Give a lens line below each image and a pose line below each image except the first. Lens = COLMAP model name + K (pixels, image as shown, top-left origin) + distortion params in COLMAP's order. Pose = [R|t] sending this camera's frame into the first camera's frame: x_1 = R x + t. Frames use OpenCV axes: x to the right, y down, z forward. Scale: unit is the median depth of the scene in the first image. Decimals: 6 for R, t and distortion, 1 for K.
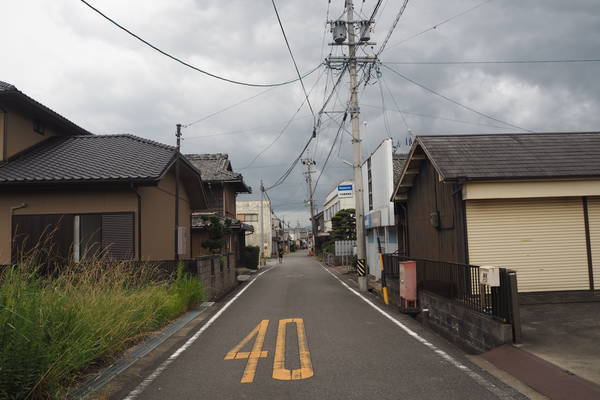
lens RADIAL K [[499.1, 0, 300.0], [0, 499.1, 200.0], [0, 0, 1]] dist [-0.002061, -0.000901]
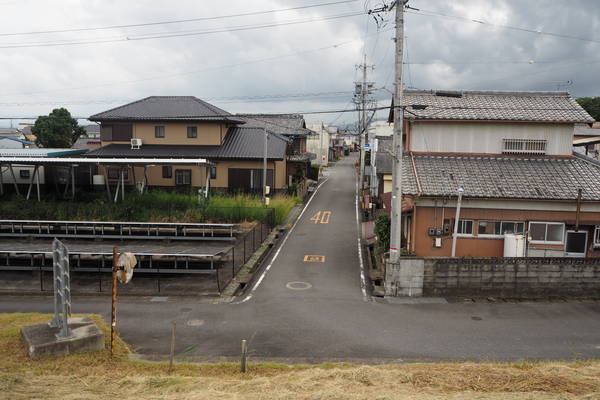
lens RADIAL K [[486.5, 0, 300.0], [0, 486.5, 224.8], [0, 0, 1]] dist [-0.003296, -0.001092]
pose [[0.991839, 0.062369, -0.111196, 0.027447], [-0.030350, 0.962605, 0.269202, -0.090848], [0.123828, -0.263631, 0.956643, -0.358237]]
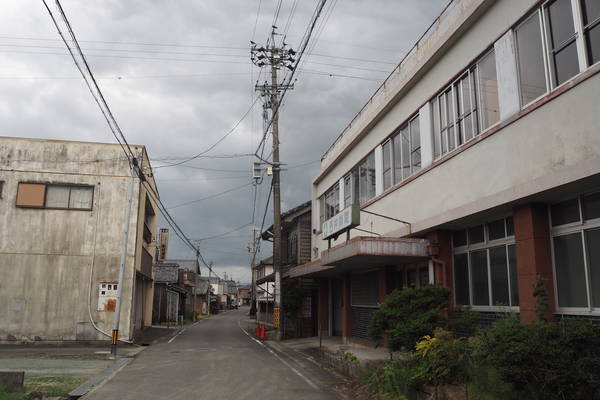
lens RADIAL K [[499.1, 0, 300.0], [0, 499.1, 200.0], [0, 0, 1]] dist [-0.002061, -0.000901]
pose [[0.988499, 0.070675, 0.133699, -0.004843], [-0.054619, 0.991251, -0.120161, 0.064332], [-0.141022, 0.111477, 0.983710, 0.702486]]
